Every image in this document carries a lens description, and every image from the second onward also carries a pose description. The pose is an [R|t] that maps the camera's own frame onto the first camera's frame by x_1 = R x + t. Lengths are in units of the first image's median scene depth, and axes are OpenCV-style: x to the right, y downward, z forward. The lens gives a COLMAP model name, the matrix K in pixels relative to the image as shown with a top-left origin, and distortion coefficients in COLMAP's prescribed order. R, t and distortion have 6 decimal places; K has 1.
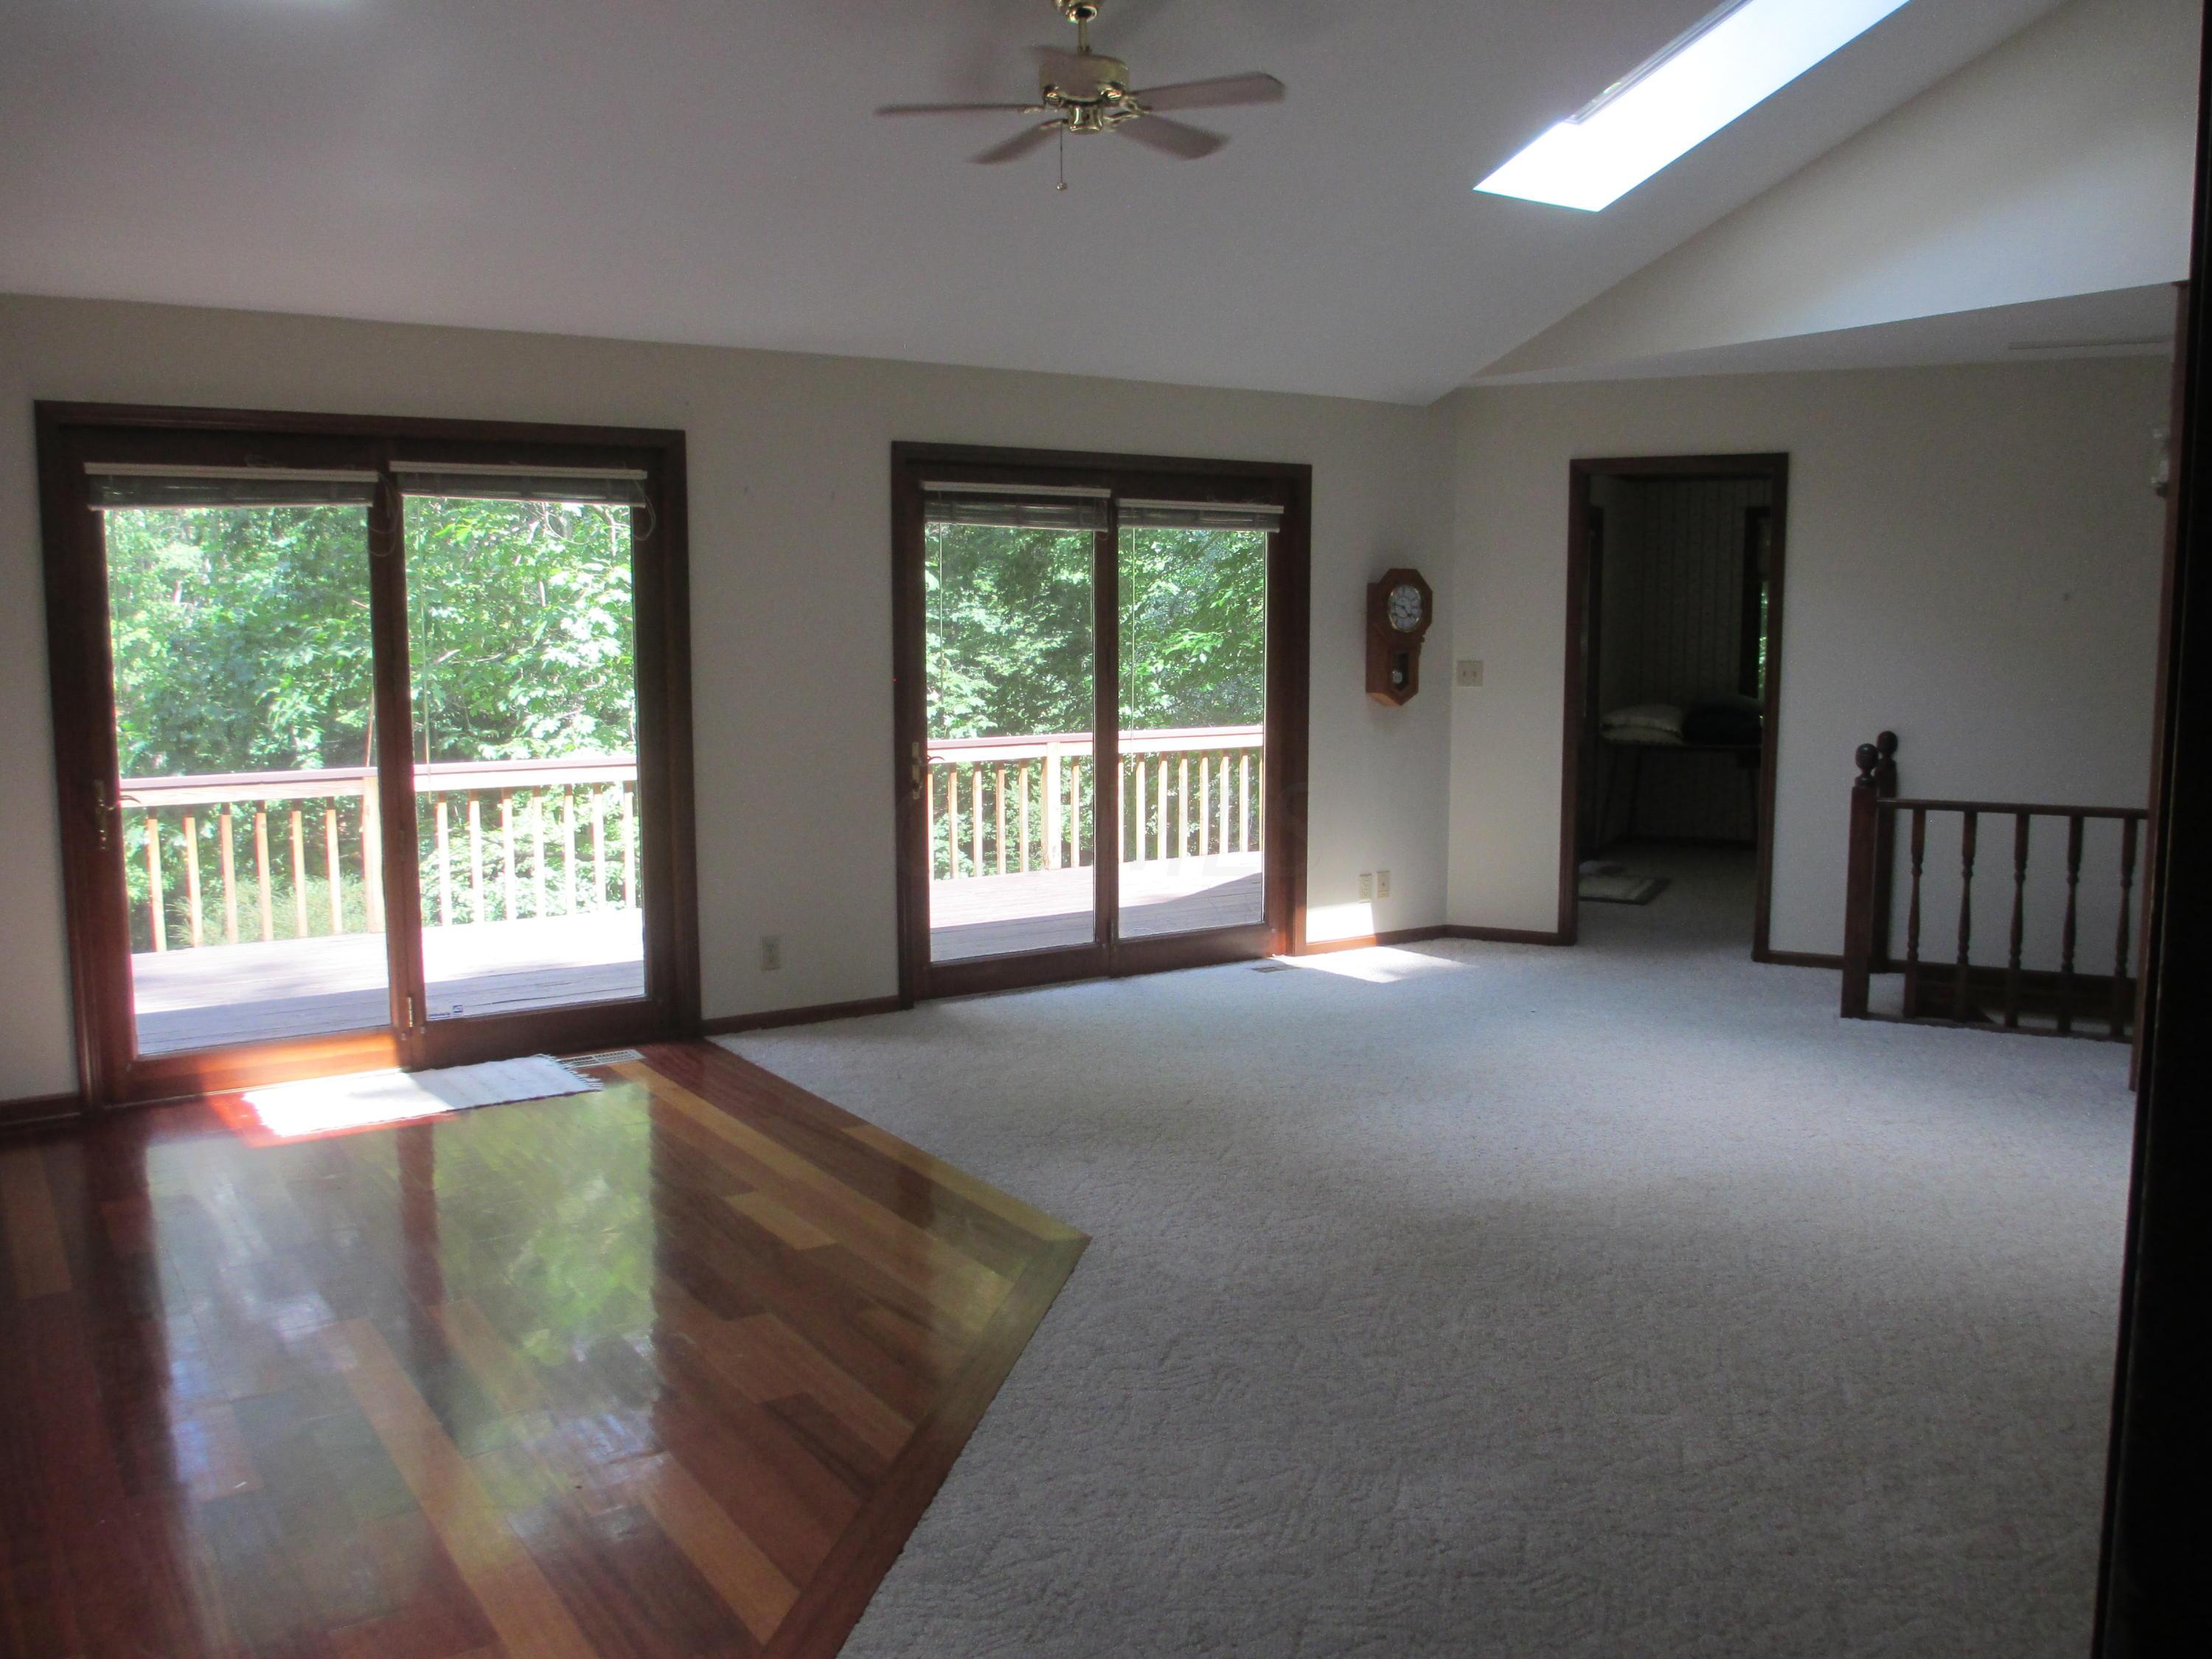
lens RADIAL K [[1848.3, 0, 1107.8], [0, 1848.3, 848.0], [0, 0, 1]] dist [-0.055180, 0.021191]
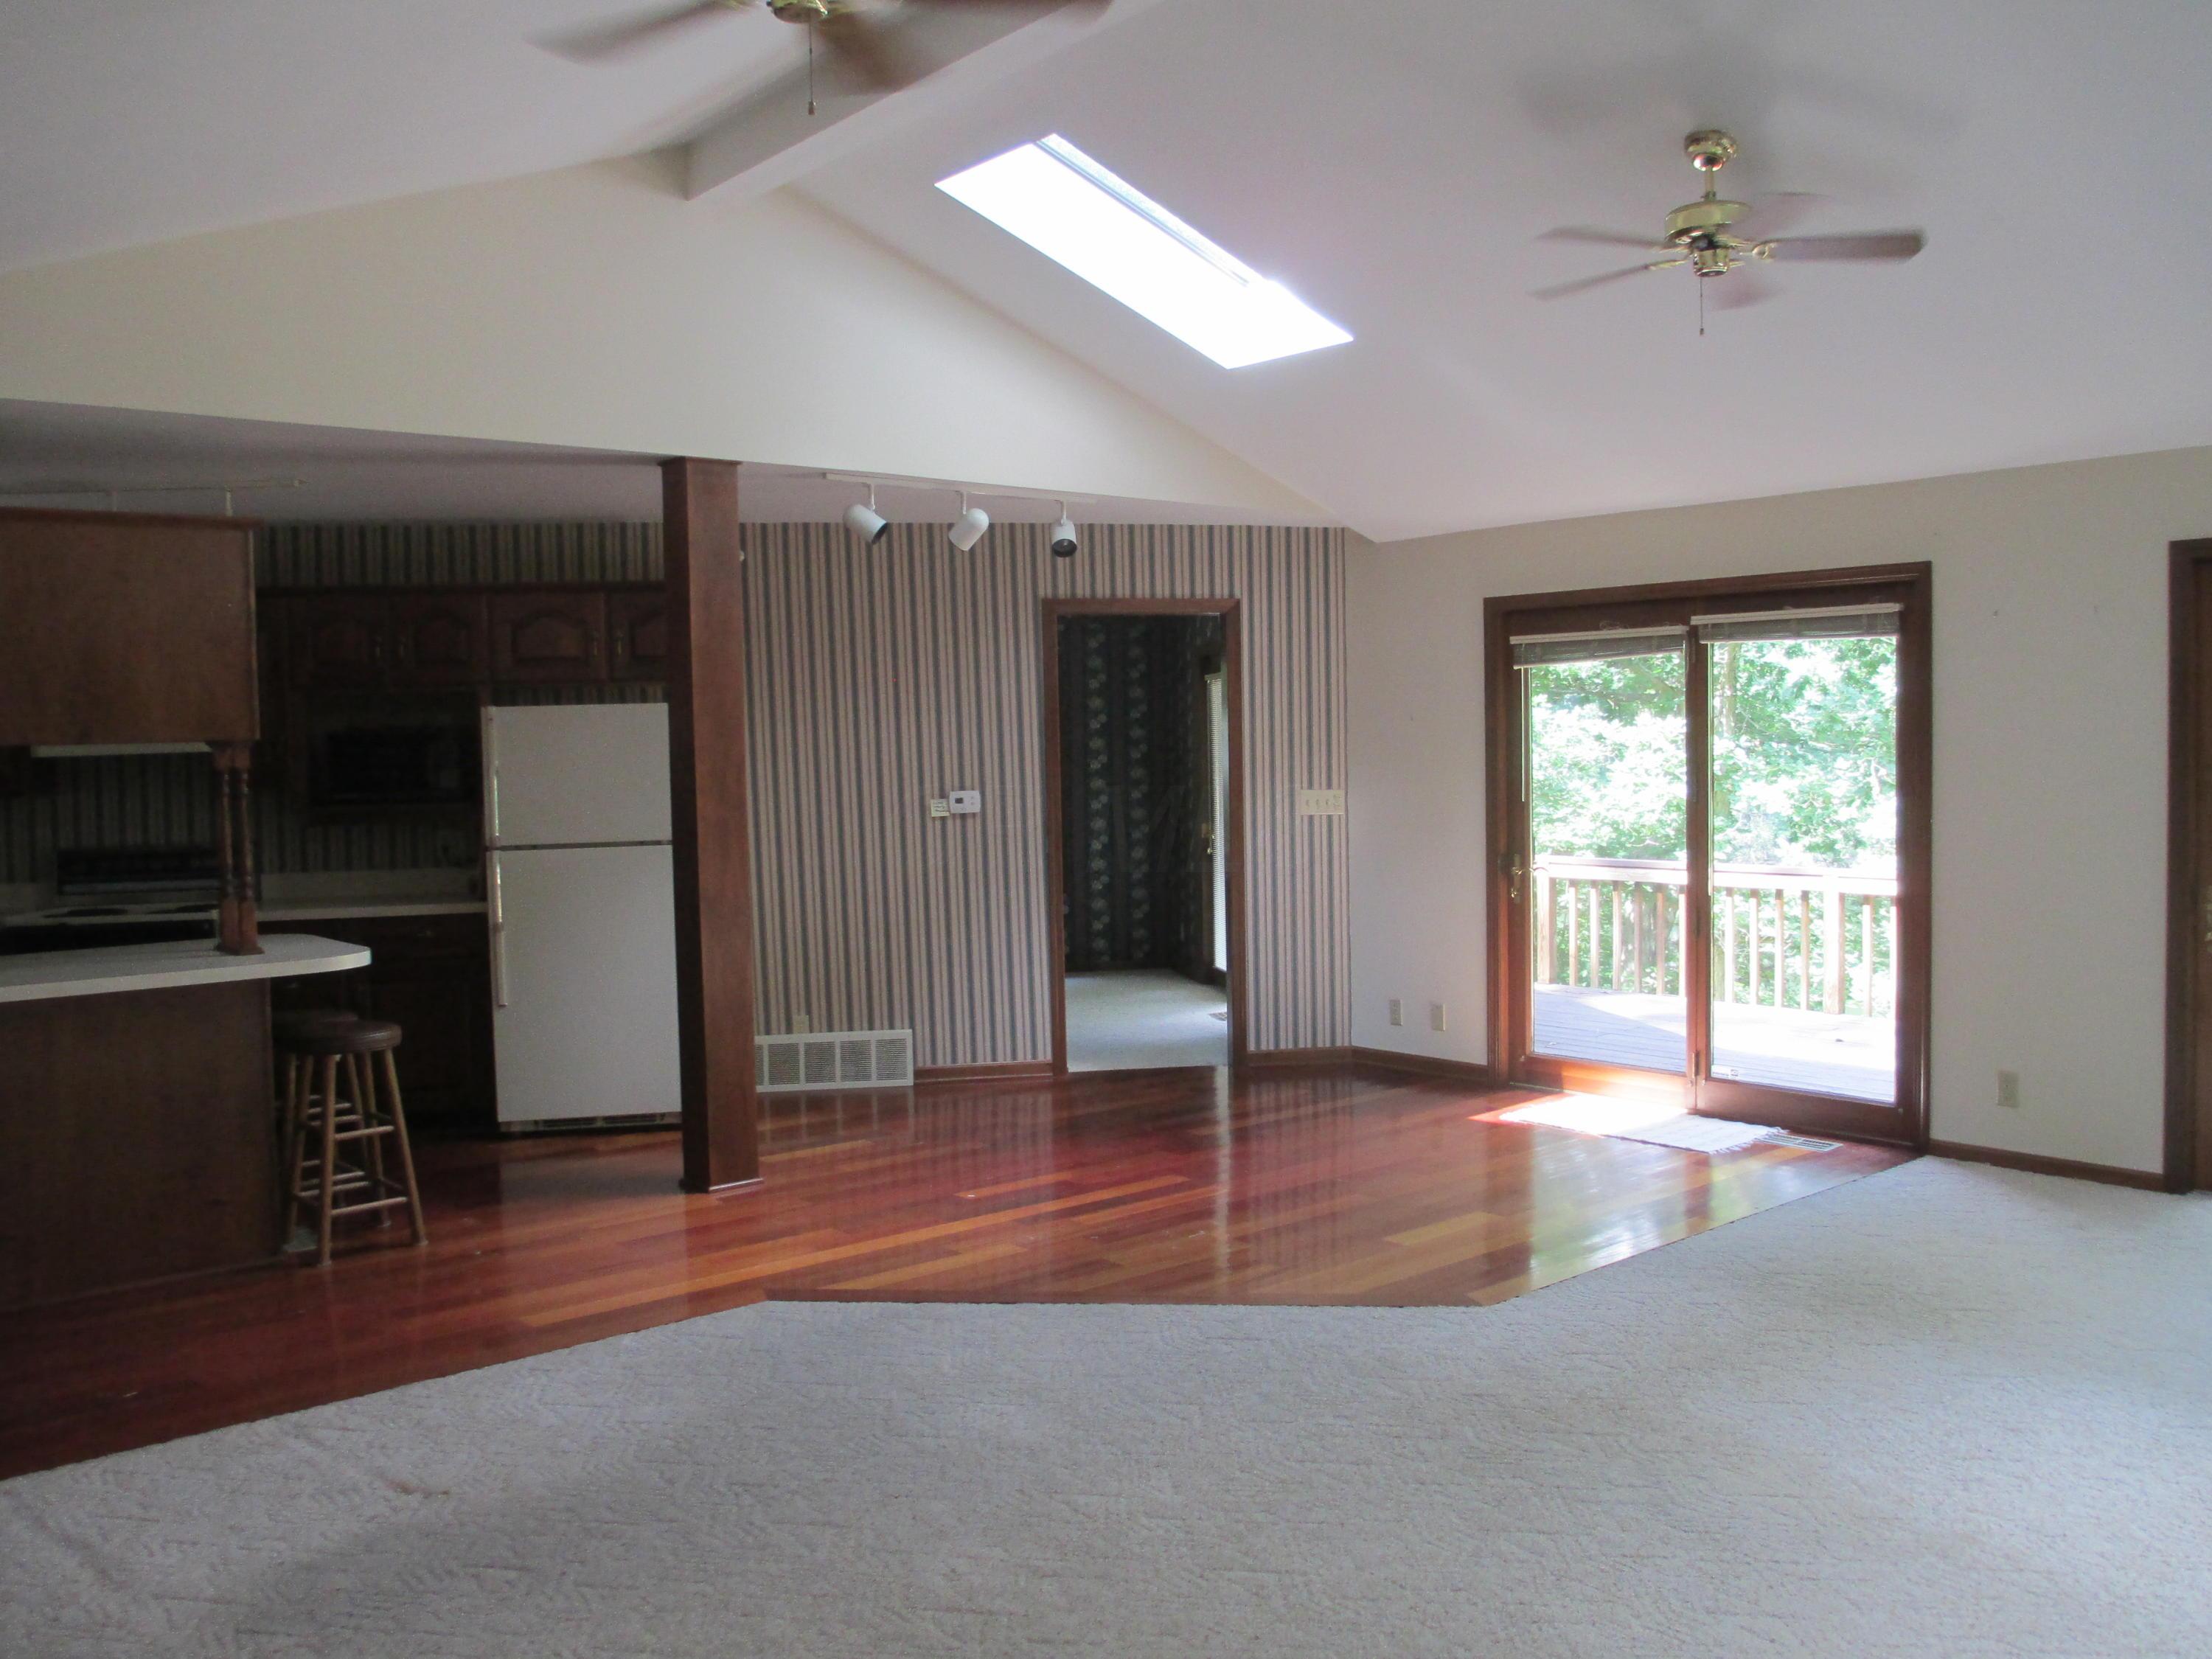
lens RADIAL K [[1848.3, 0, 1098.8], [0, 1848.3, 821.7], [0, 0, 1]] dist [-0.055180, 0.021191]
pose [[0.109470, 0.038810, -0.993232, 0.716938], [-0.113882, 0.993147, 0.026255, -0.053536], [0.987445, 0.110237, 0.113140, 0.425024]]
